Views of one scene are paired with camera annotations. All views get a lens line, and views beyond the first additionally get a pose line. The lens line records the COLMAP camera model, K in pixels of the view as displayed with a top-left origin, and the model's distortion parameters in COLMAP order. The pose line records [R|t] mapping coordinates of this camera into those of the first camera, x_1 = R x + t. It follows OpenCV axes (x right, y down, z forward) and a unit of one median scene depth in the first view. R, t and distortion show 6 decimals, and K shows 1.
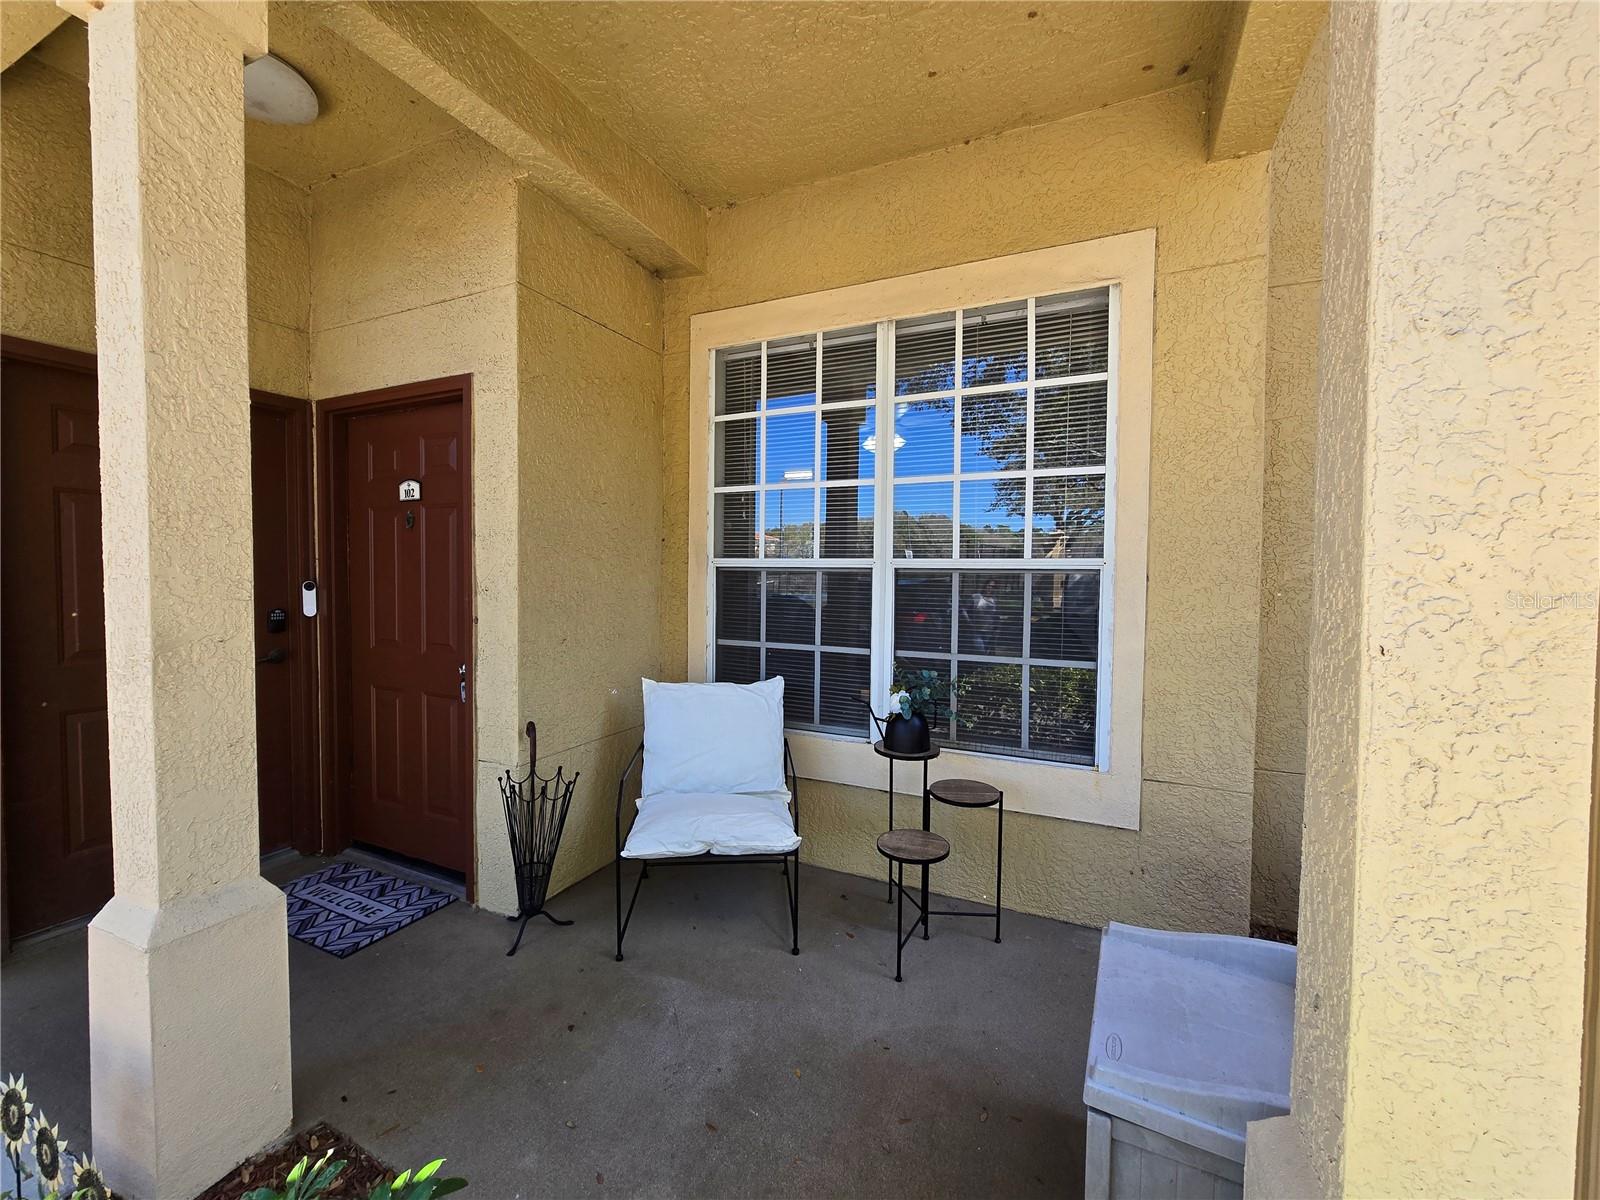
lens RADIAL K [[657.8, 0, 797.1], [0, 657.8, 601.3], [0, 0, 1]] dist [-0.008811, 0.002926]
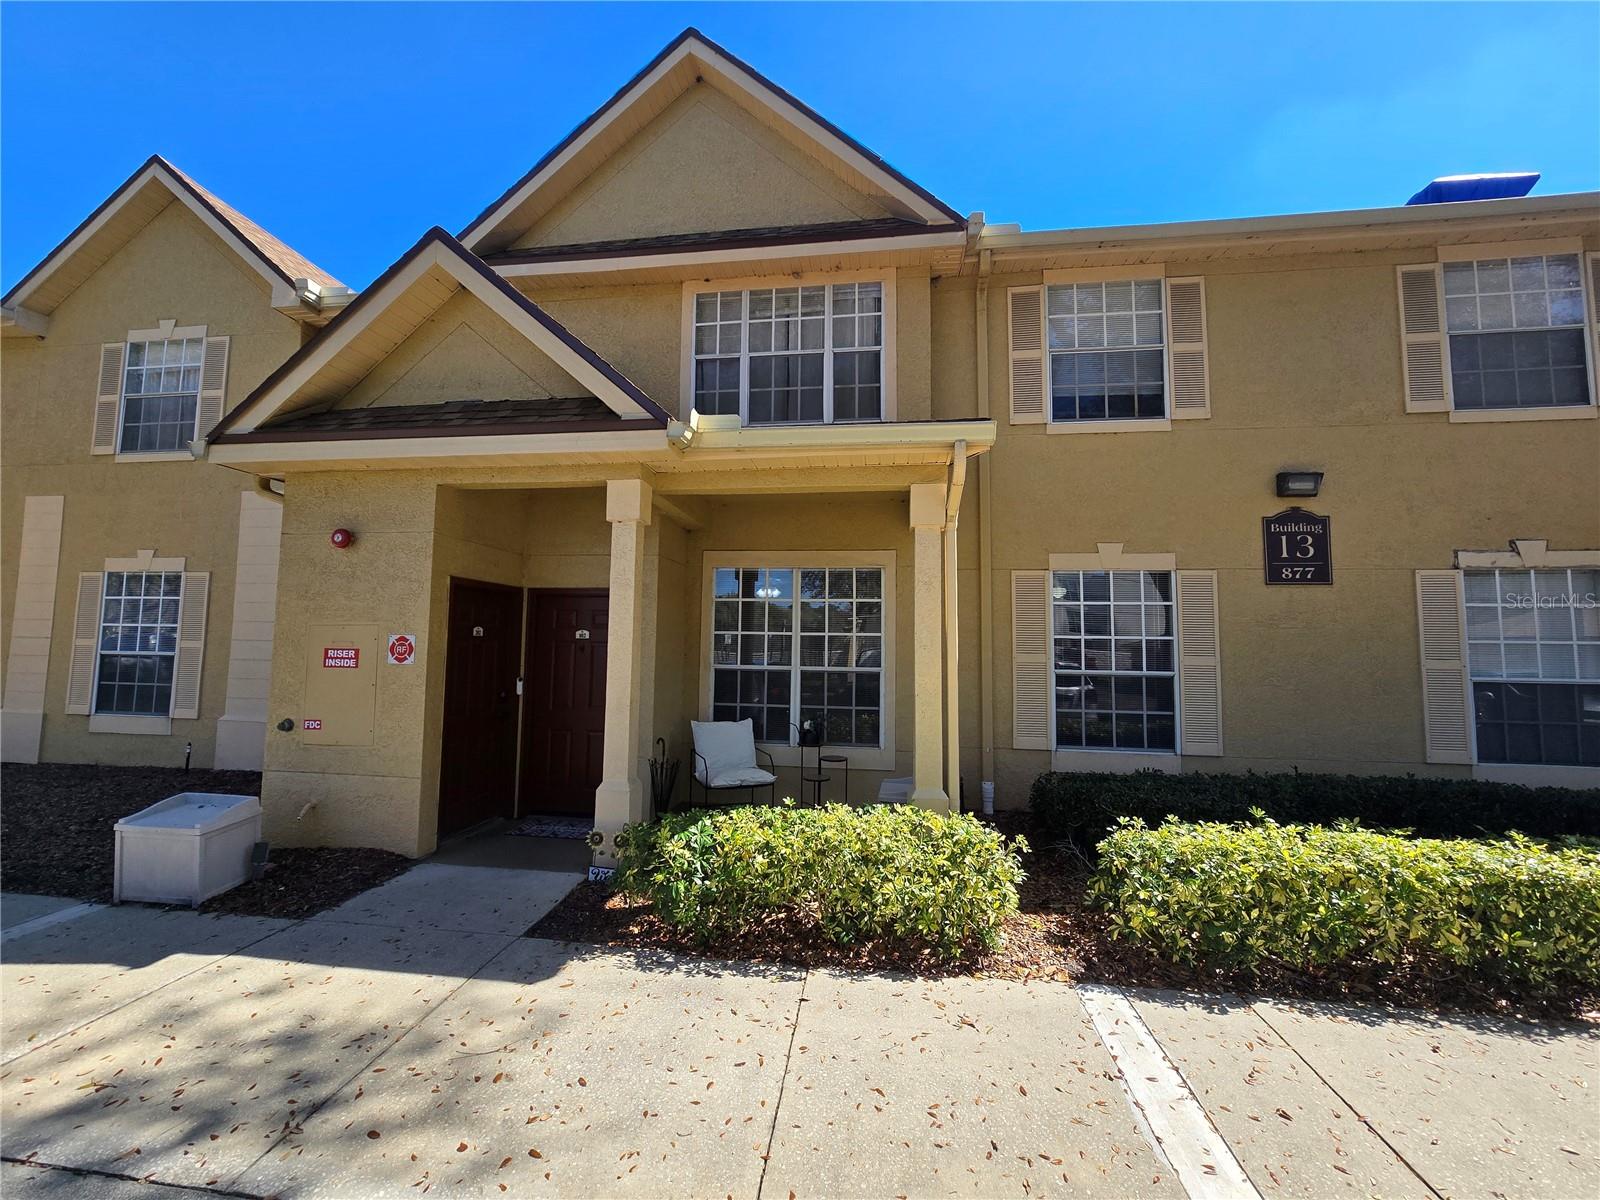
lens RADIAL K [[657.8, 0, 801.4], [0, 657.8, 602.0], [0, 0, 1]] dist [-0.008811, 0.002926]
pose [[0.955681, 0.024585, 0.293376, -0.557506], [0.006119, 0.994633, -0.103281, -0.050179], [-0.294341, 0.100499, 0.950402, -1.297806]]
